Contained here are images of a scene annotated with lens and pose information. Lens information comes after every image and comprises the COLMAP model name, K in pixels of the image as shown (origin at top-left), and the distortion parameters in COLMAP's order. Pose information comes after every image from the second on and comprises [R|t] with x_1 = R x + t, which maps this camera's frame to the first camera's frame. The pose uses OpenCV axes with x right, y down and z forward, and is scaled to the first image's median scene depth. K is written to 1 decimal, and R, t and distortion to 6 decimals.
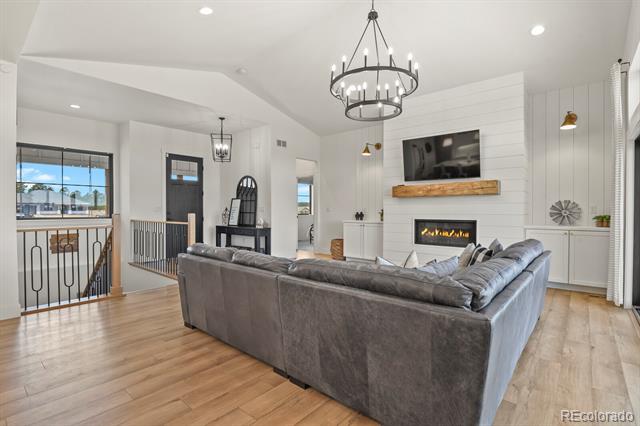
lens RADIAL K [[314.1, 0, 328.1], [0, 314.1, 212.7], [0, 0, 1]] dist [-0.036384, 0.000150]
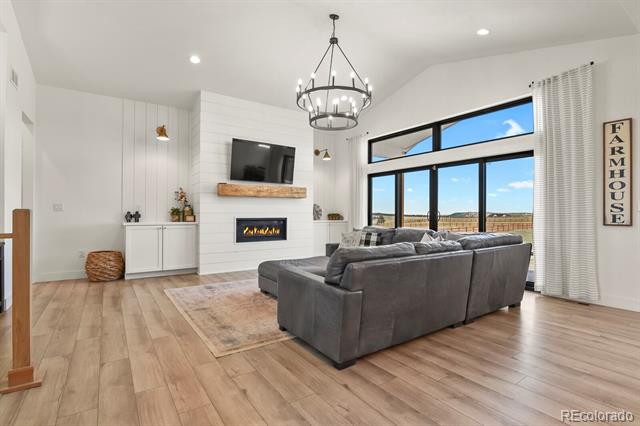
lens RADIAL K [[314.1, 0, 328.1], [0, 314.1, 212.7], [0, 0, 1]] dist [-0.036384, 0.000150]
pose [[0.255359, 0.004896, 0.966834, -0.682305], [0.005247, 0.999965, -0.006449, 0.011249], [-0.966832, 0.006720, 0.255324, 0.507531]]
